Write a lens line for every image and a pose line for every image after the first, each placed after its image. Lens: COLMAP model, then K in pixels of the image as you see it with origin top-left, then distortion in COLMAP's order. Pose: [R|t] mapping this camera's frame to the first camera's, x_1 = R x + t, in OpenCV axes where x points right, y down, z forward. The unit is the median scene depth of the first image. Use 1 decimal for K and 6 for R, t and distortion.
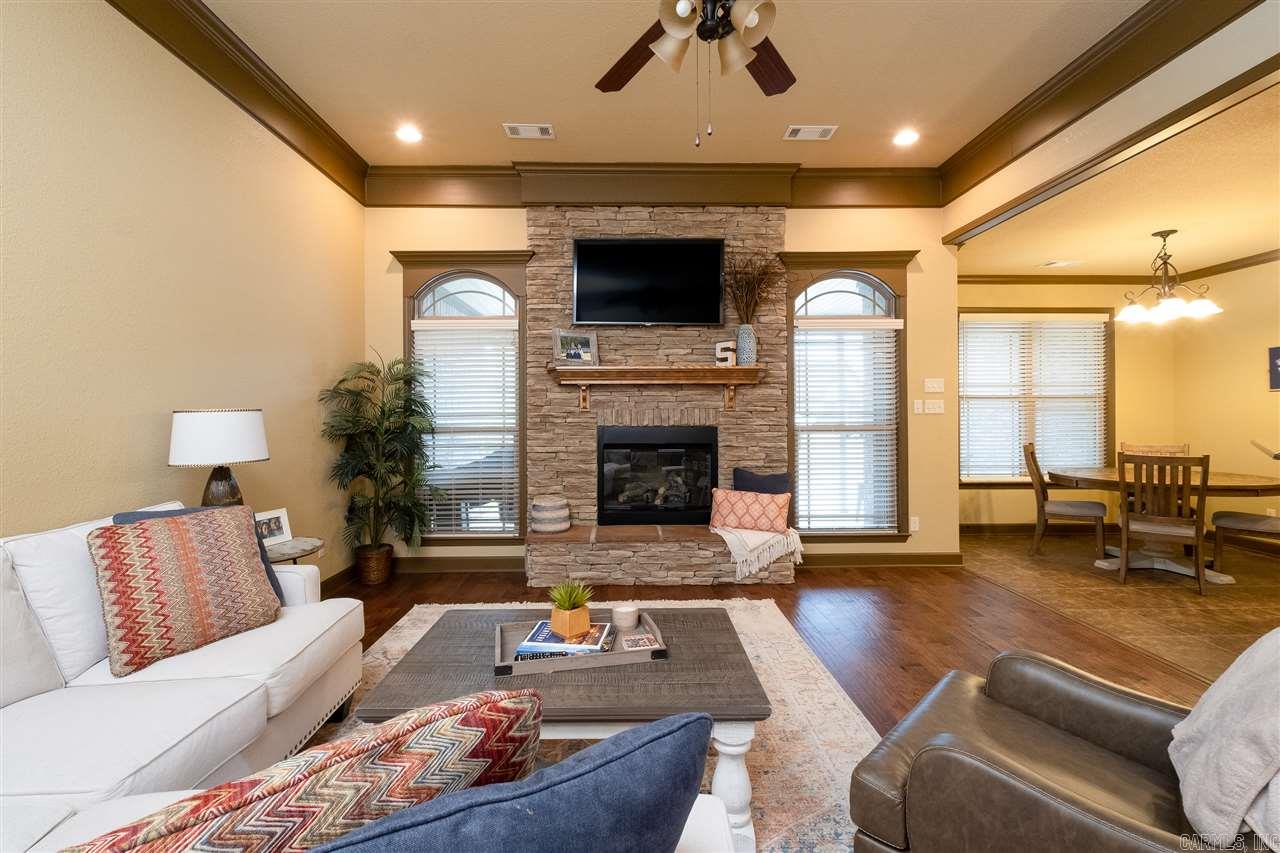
lens RADIAL K [[576.2, 0, 616.0], [0, 576.2, 411.4], [0, 0, 1]] dist [-0.002364, -0.001147]
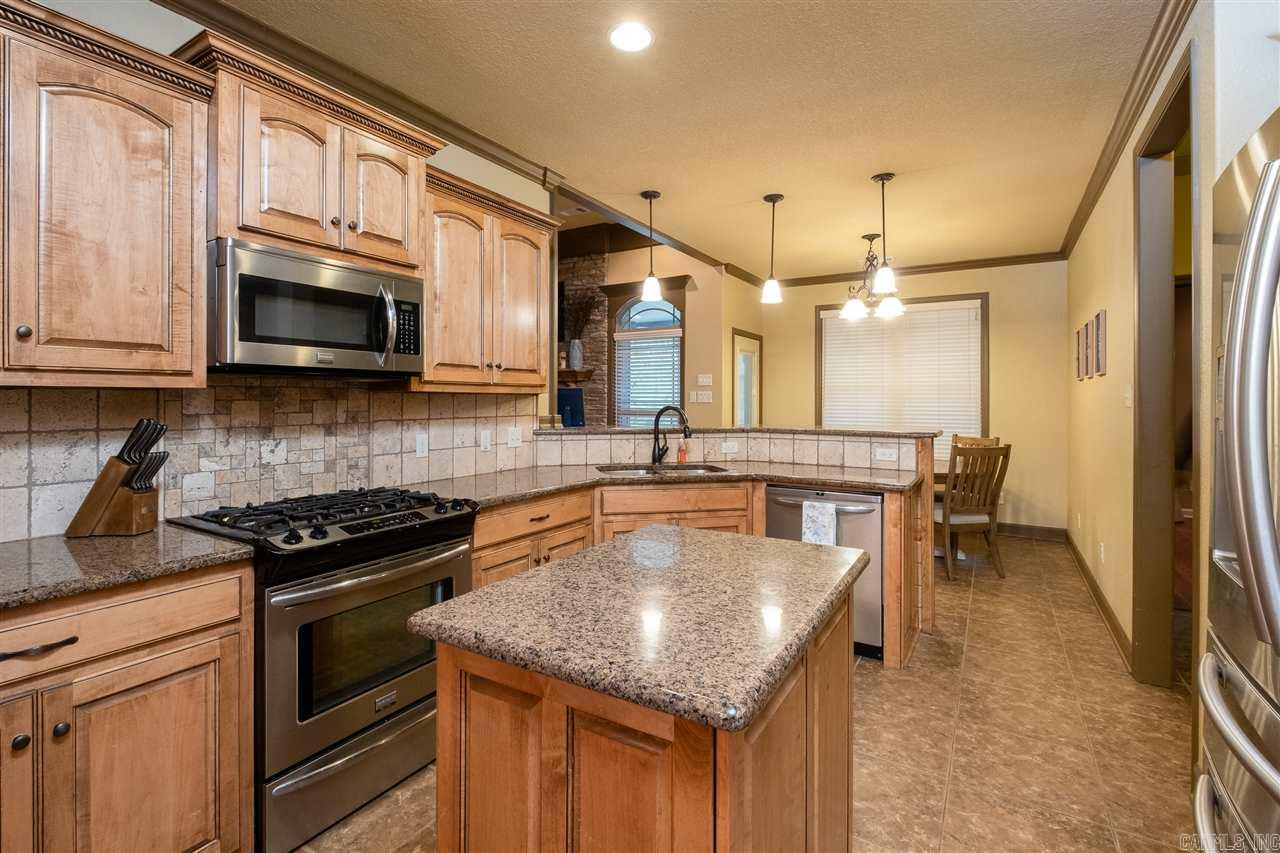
lens RADIAL K [[584.0, 0, 640.7], [0, 584.0, 396.8], [0, 0, 1]] dist [0.001312, 0.000064]
pose [[0.846118, 0.003588, -0.532984, 1.128687], [-0.003885, 0.999992, 0.000564, -0.008623], [0.532982, 0.001593, 0.846125, -0.151493]]
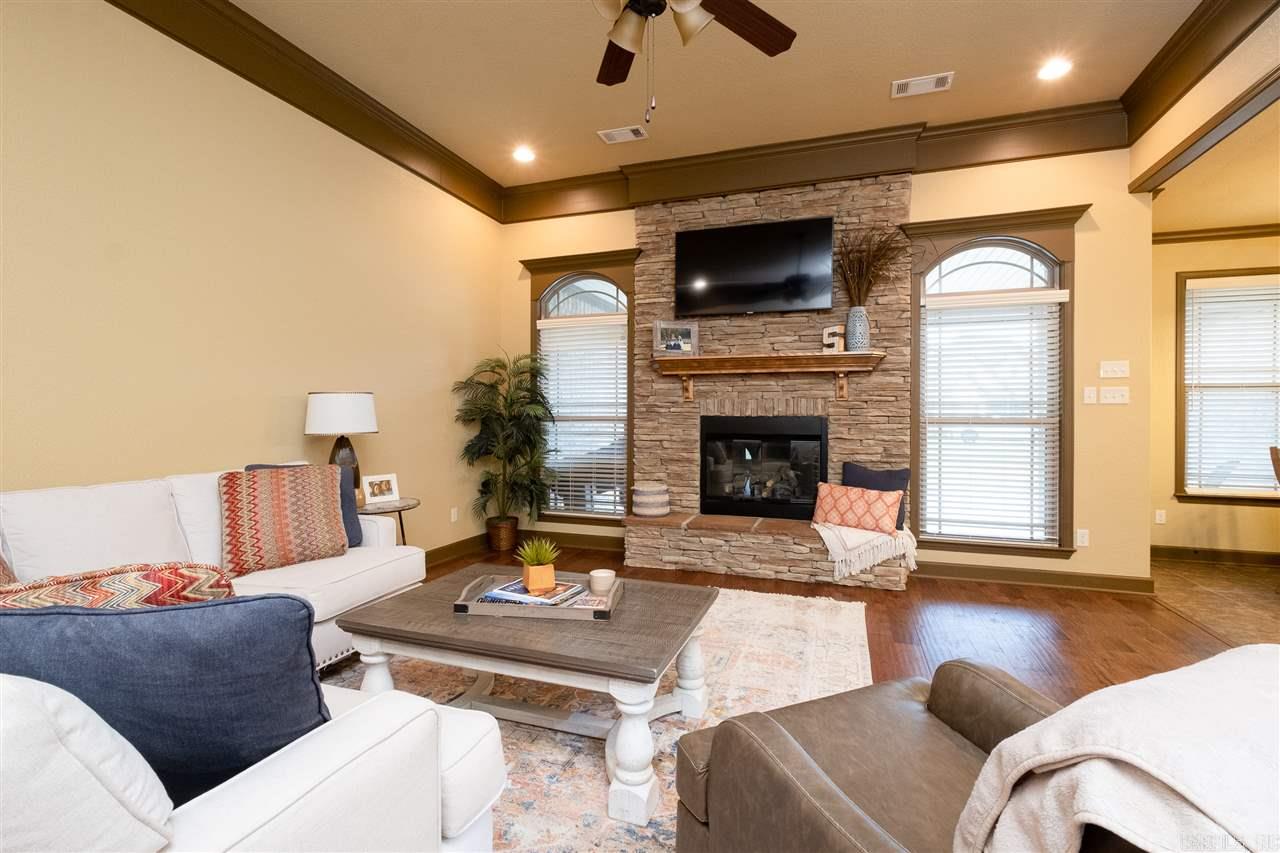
lens RADIAL K [[563.8, 0, 619.1], [0, 563.8, 417.2], [0, 0, 1]] dist [0.000129, -0.000471]
pose [[0.939669, 0.008294, -0.341984, 0.173011], [-0.005704, 0.999947, 0.008579, 0.020118], [0.342037, -0.006111, 0.939667, 0.018562]]
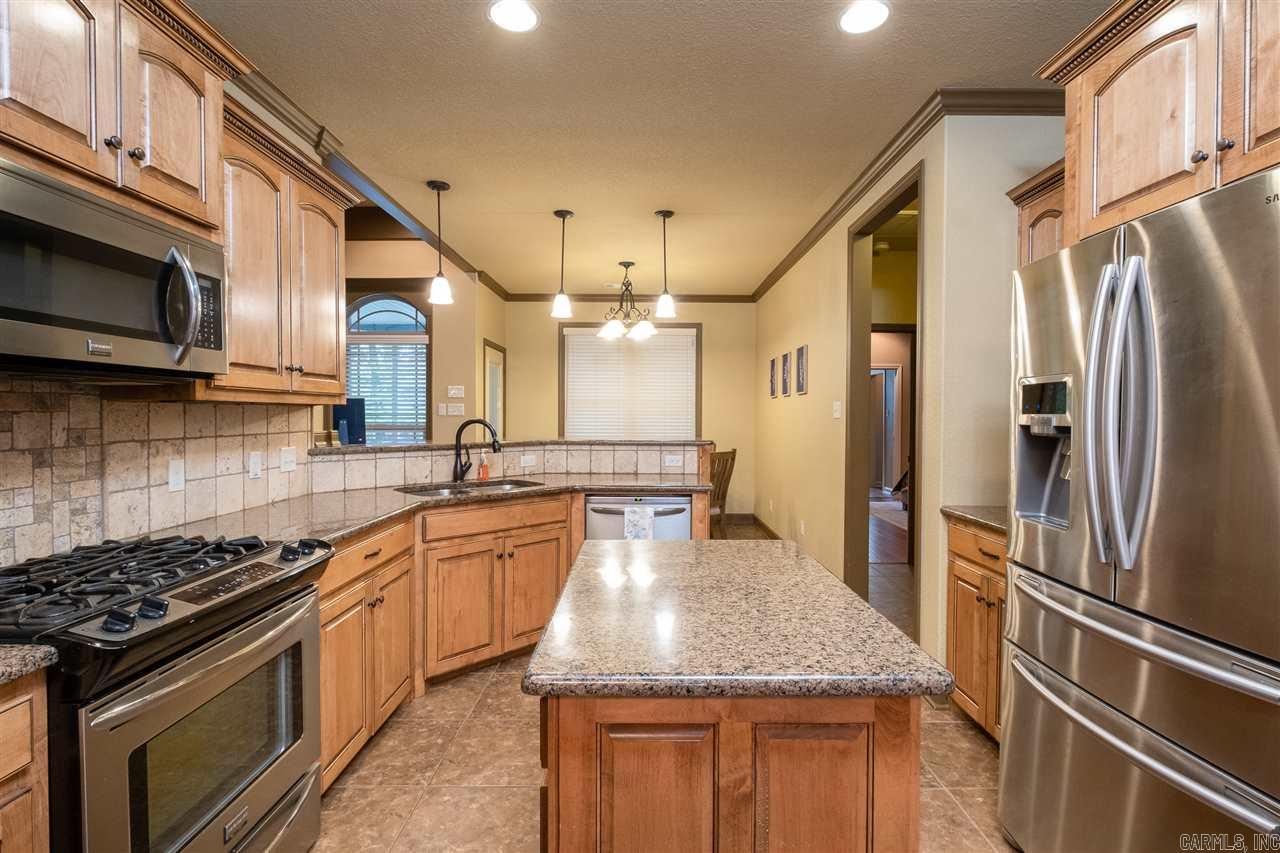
lens RADIAL K [[578.5, 0, 645.9], [0, 578.5, 422.8], [0, 0, 1]] dist [0.000255, -0.003367]
pose [[0.999833, 0.007318, -0.016769, 0.978250], [-0.006985, 0.999779, 0.019822, -0.007204], [0.016911, -0.019702, 0.999663, -0.186291]]
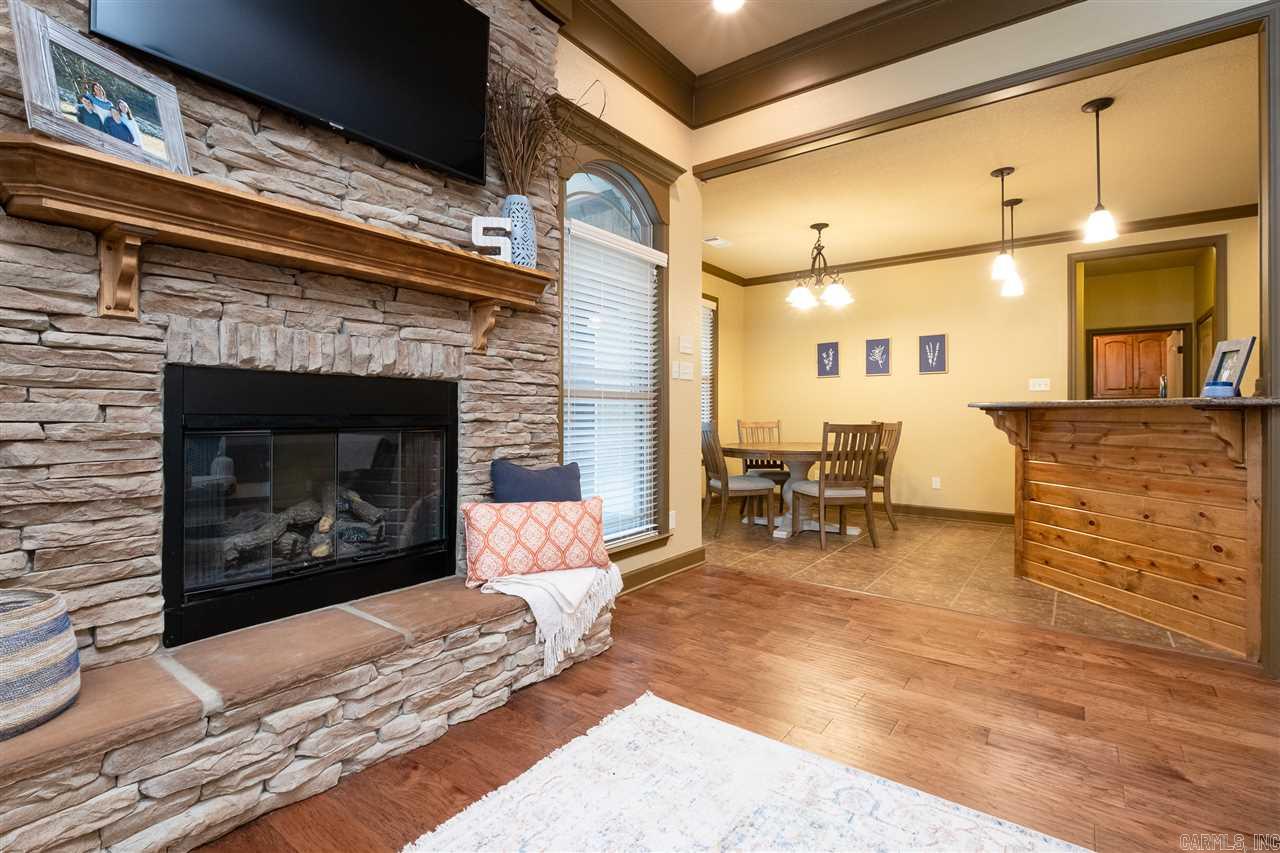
lens RADIAL K [[592.0, 0, 649.3], [0, 592.0, 411.3], [0, 0, 1]] dist [-0.000248, -0.000524]
pose [[0.601711, 0.009530, 0.798657, -0.143671], [-0.007716, 0.999952, -0.006119, 0.054233], [-0.798677, -0.002481, 0.601755, 0.551928]]
